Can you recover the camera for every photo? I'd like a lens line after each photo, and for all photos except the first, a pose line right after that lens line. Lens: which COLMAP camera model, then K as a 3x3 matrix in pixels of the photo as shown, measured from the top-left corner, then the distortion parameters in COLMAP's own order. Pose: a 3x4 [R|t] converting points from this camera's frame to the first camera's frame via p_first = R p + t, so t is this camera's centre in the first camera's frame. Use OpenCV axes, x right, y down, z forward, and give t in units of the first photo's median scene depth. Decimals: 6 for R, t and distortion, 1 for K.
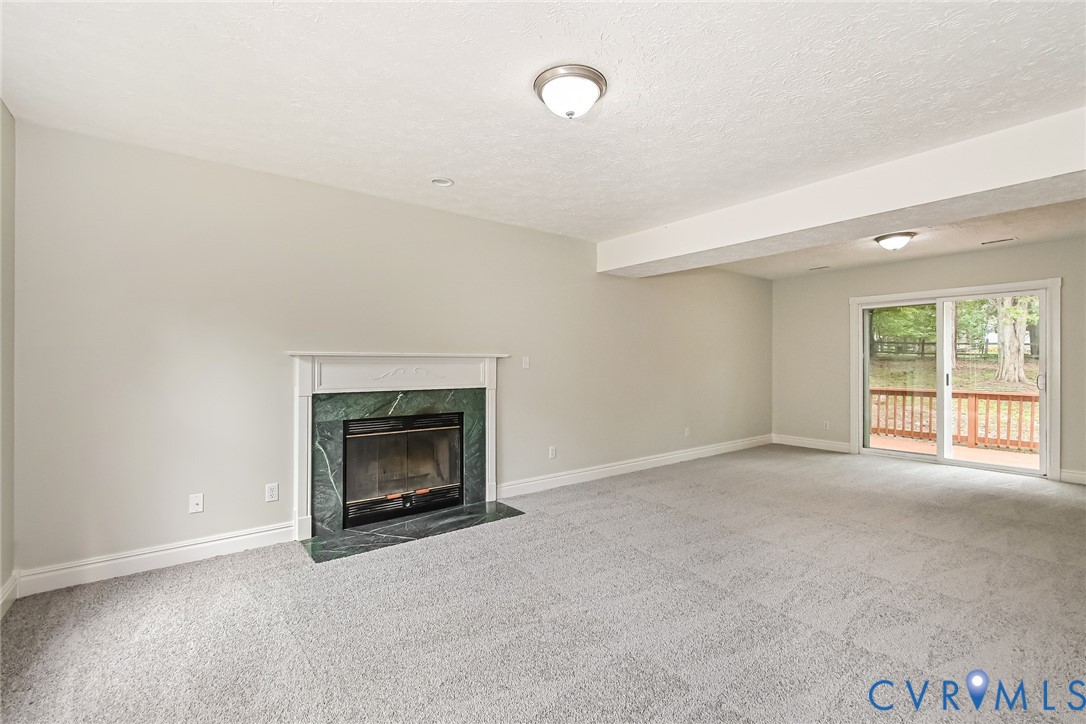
lens RADIAL K [[469.9, 0, 543.0], [0, 469.9, 362.0], [0, 0, 1]] dist [-0.000463, 0.000029]
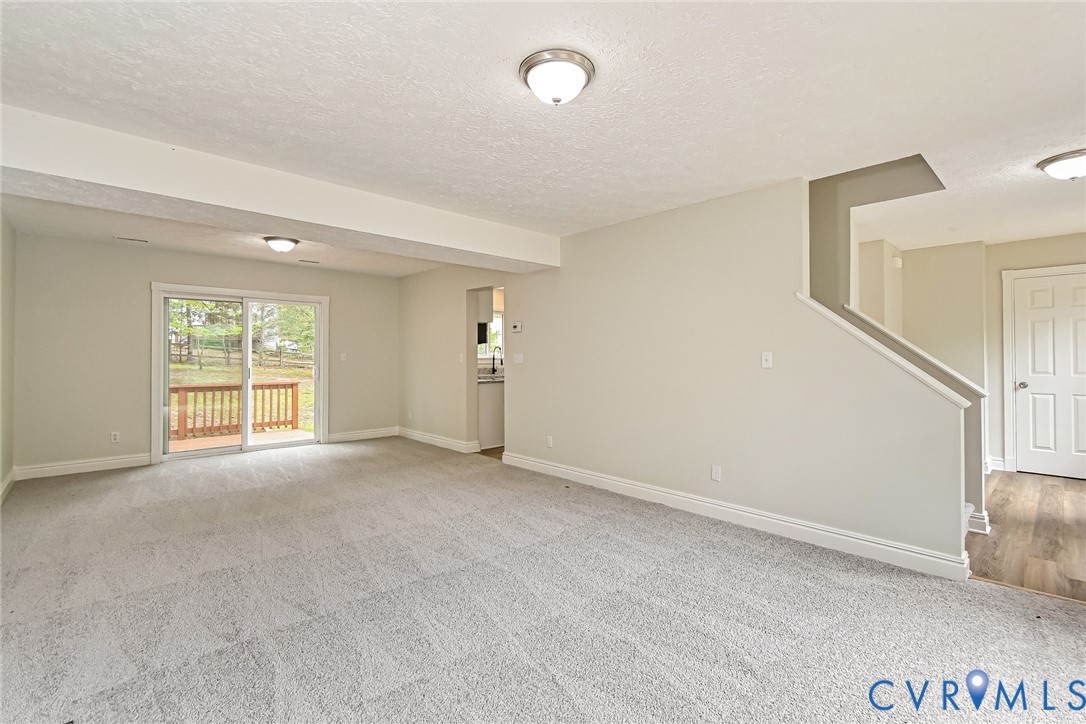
lens RADIAL K [[491.4, 0, 547.0], [0, 491.4, 354.9], [0, 0, 1]] dist [0.001161, 0.000004]
pose [[-0.104564, 0.004646, 0.994507, -0.348743], [-0.000480, 0.999989, -0.004722, -0.000404], [-0.994518, -0.000971, -0.104560, 0.430516]]
